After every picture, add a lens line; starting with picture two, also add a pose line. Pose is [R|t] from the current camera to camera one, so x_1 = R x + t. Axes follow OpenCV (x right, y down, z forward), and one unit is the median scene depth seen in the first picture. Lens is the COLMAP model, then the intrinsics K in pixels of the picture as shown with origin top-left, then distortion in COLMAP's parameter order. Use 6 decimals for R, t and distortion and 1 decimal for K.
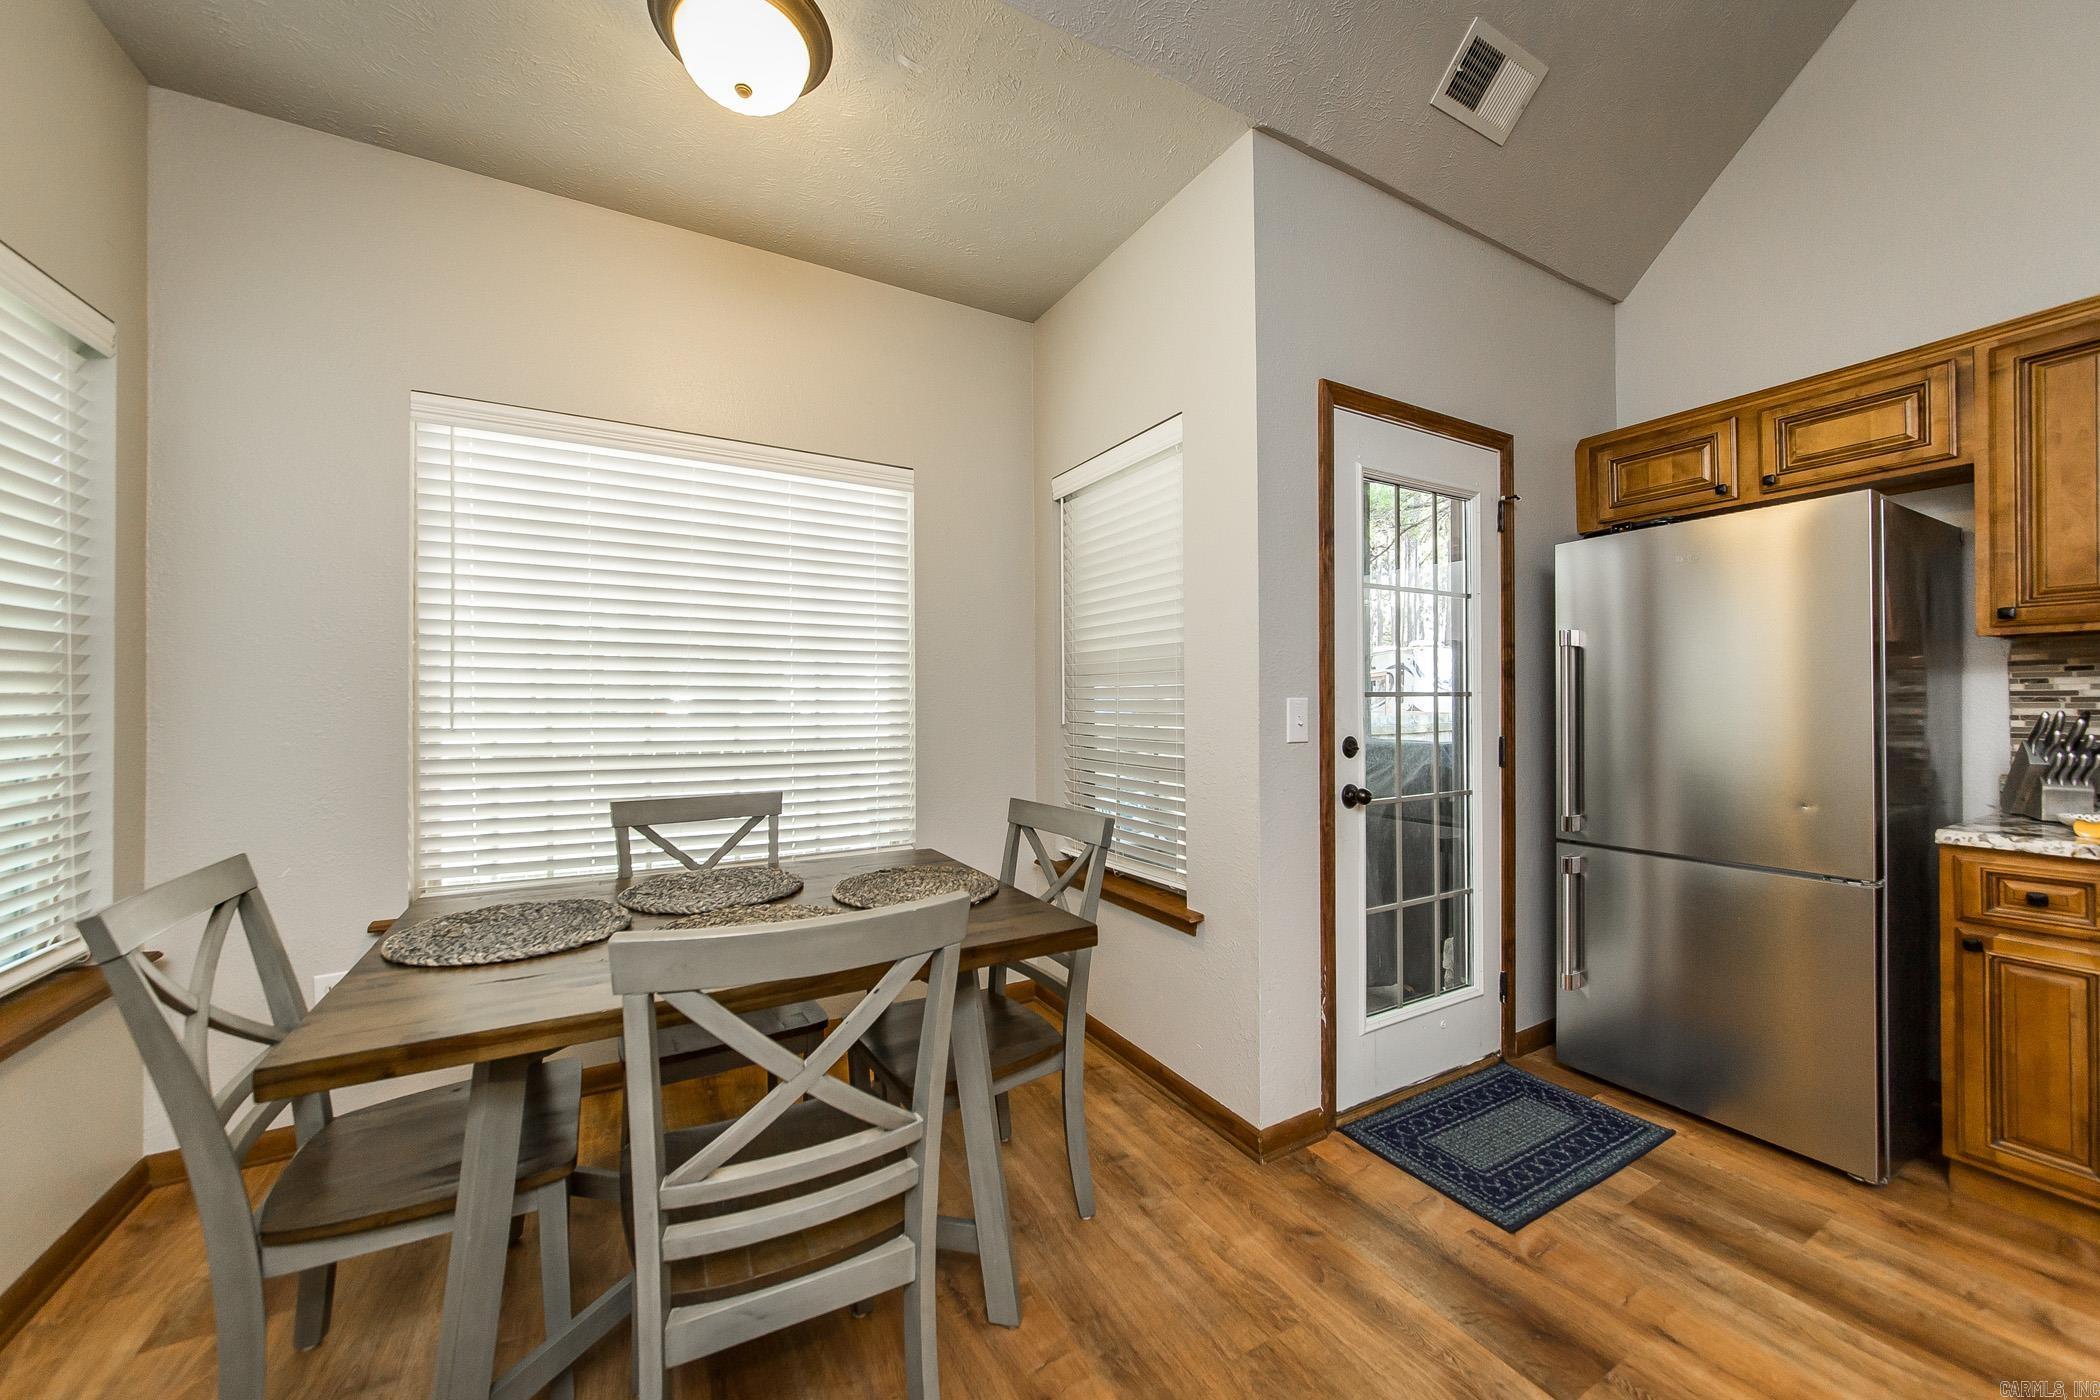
lens RADIAL K [[766.5, 0, 1042.3], [0, 766.5, 694.3], [0, 0, 1]] dist [-0.004003, 0.000078]
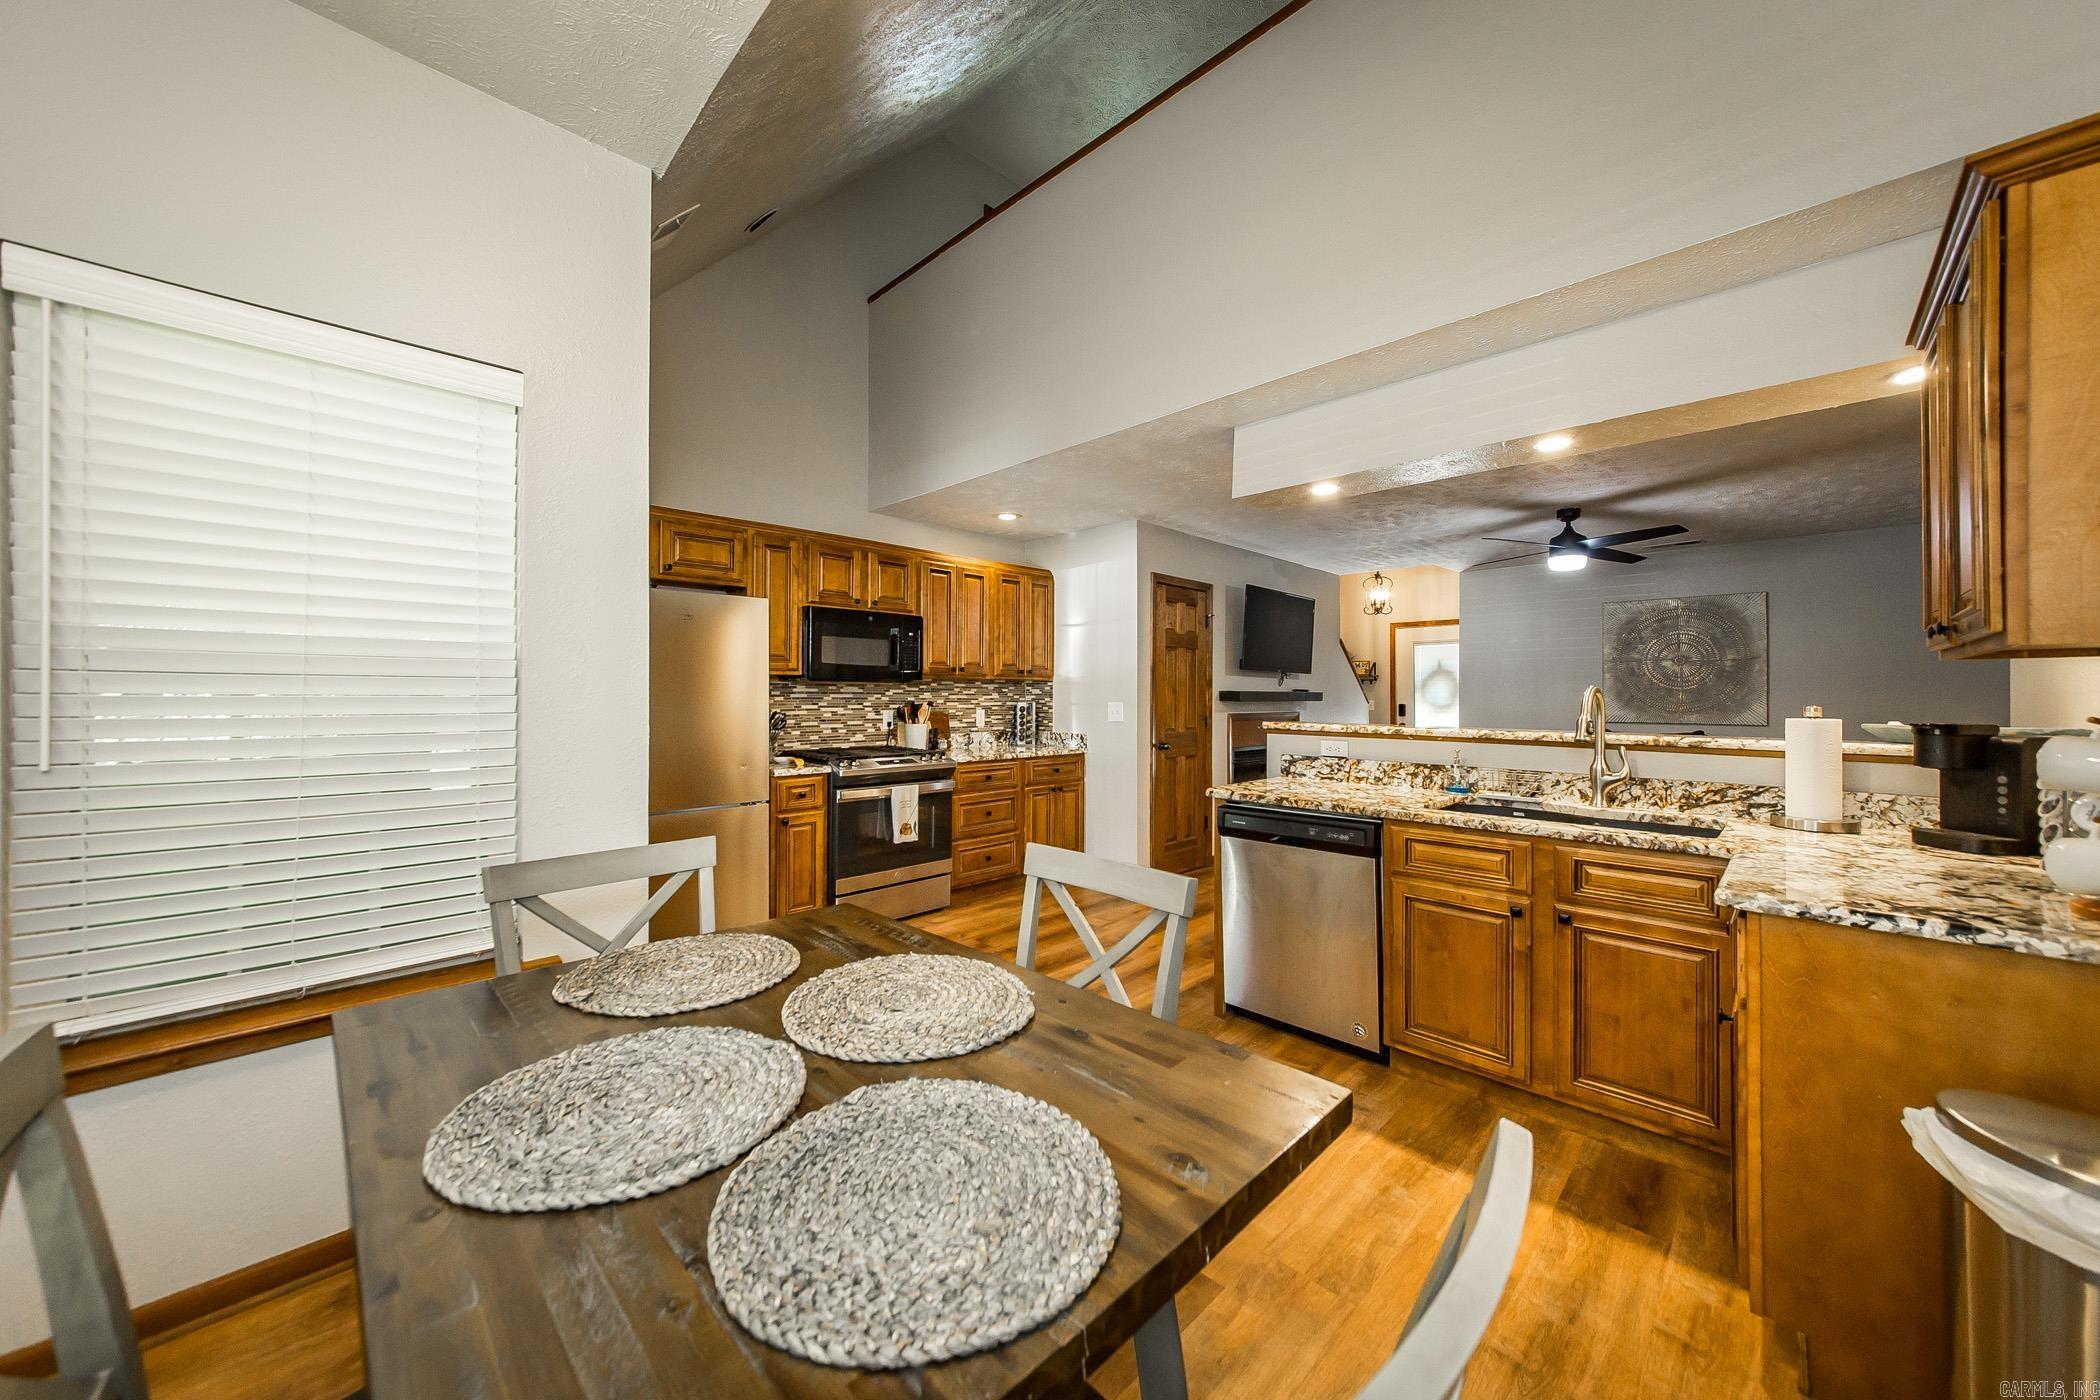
lens RADIAL K [[746.8, 0, 1046.5], [0, 746.8, 692.3], [0, 0, 1]] dist [0.000559, -0.000018]
pose [[-0.269822, 0.006681, 0.962887, -0.840597], [-0.006144, 0.999944, -0.008660, -0.015344], [-0.962891, -0.008253, -0.269766, 0.745258]]
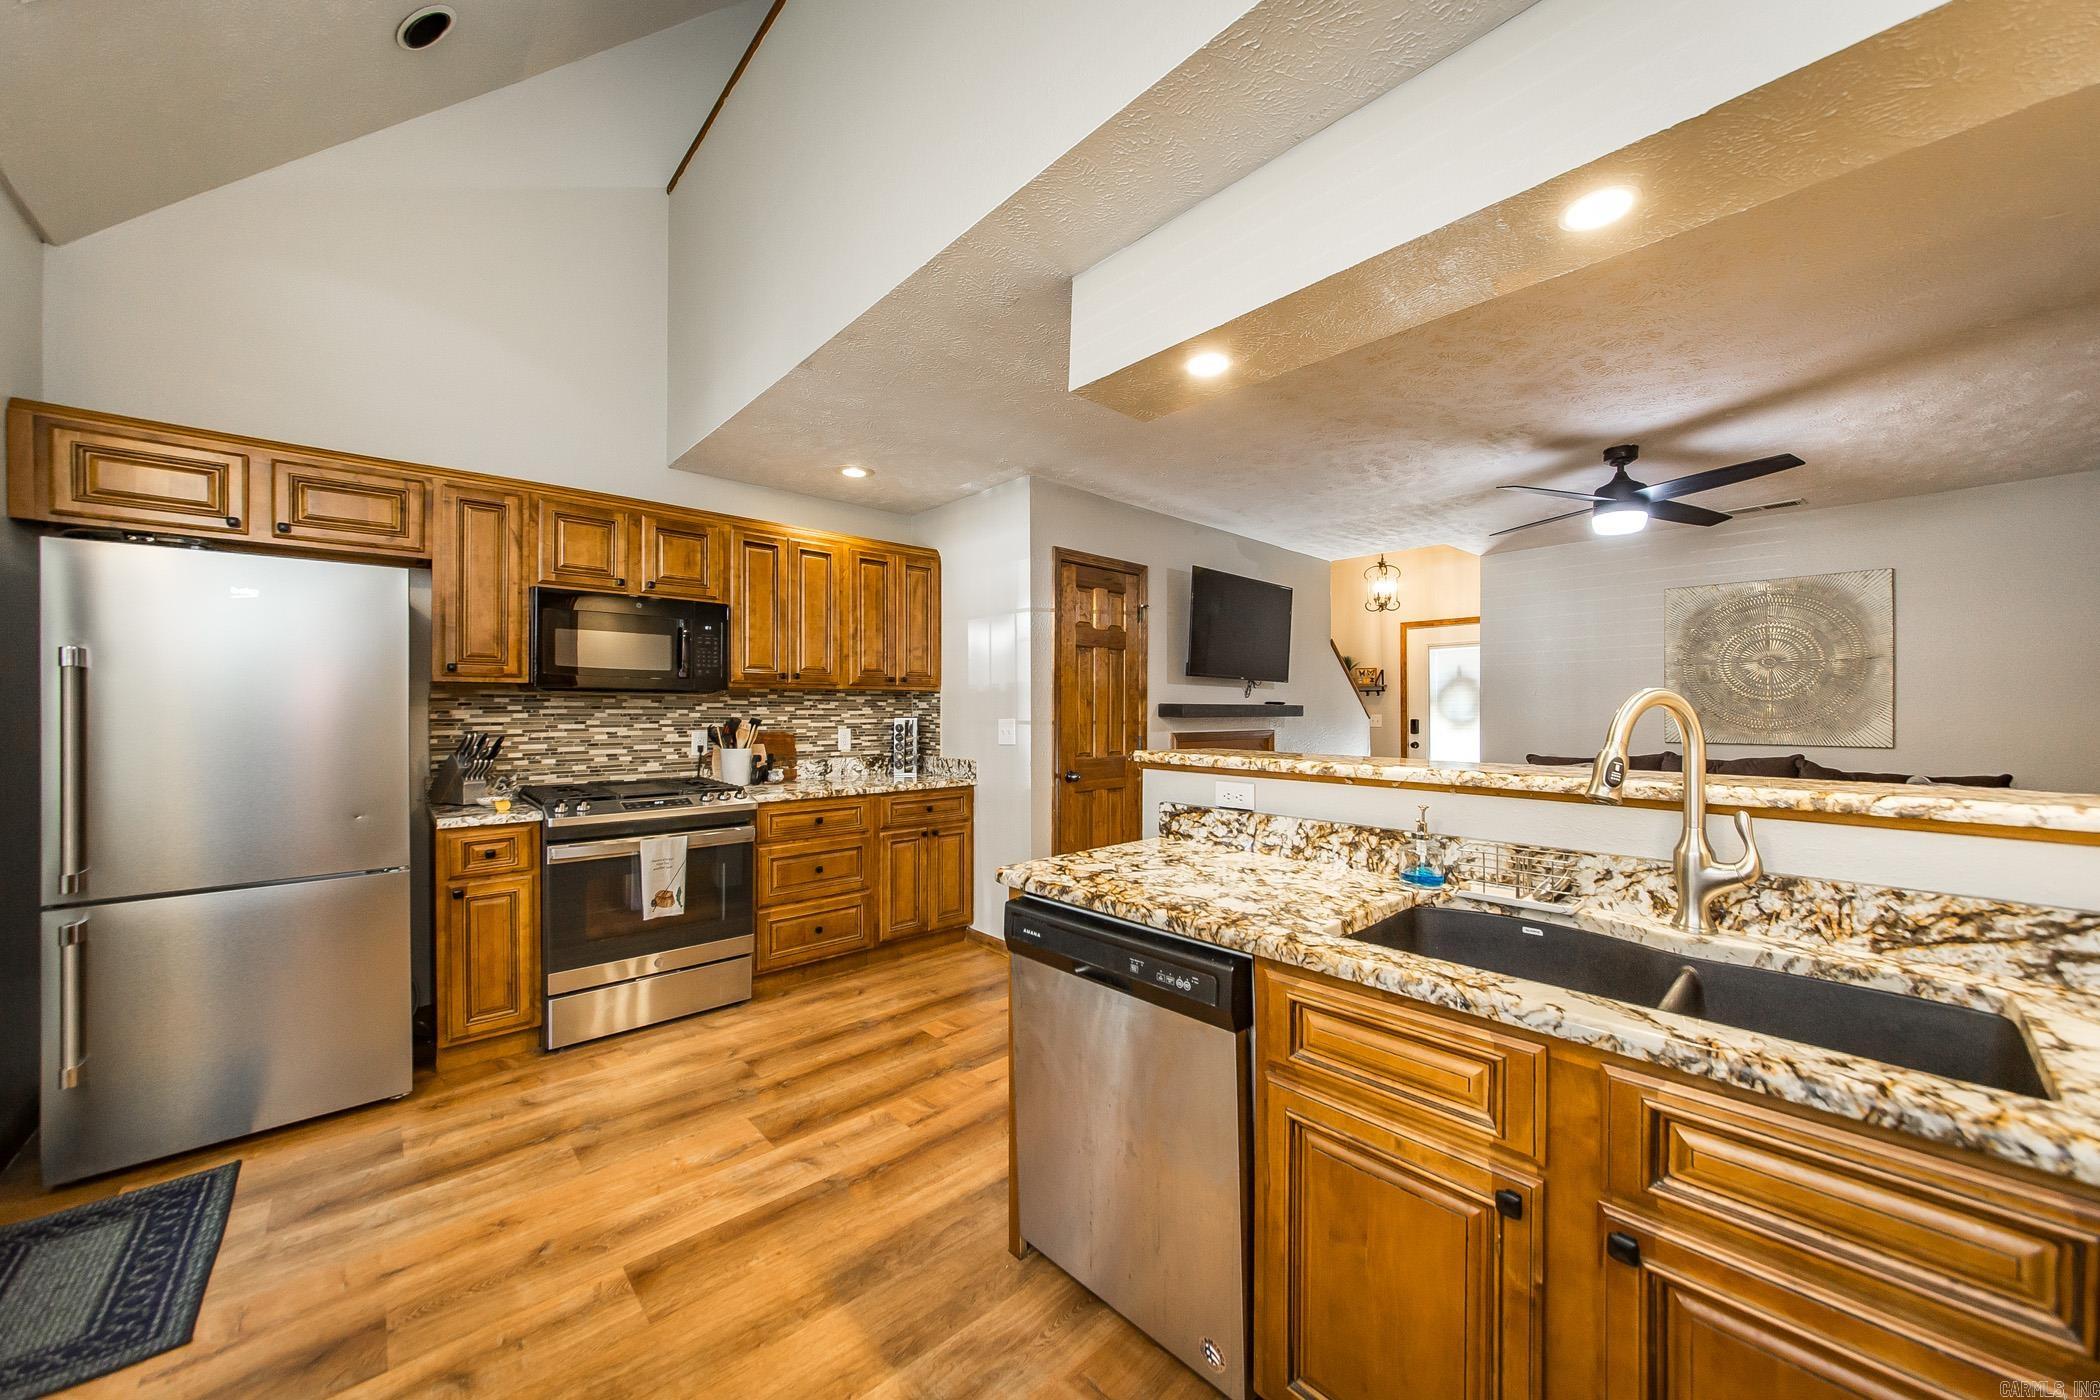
lens RADIAL K [[753.6, 0, 1045.1], [0, 753.6, 712.5], [0, 0, 1]] dist [-0.011923, 0.004722]
pose [[-0.230599, 0.000443, 0.973049, -0.381934], [-0.003274, 0.999994, -0.001231, -0.019477], [-0.973043, -0.003470, -0.230597, 0.202019]]
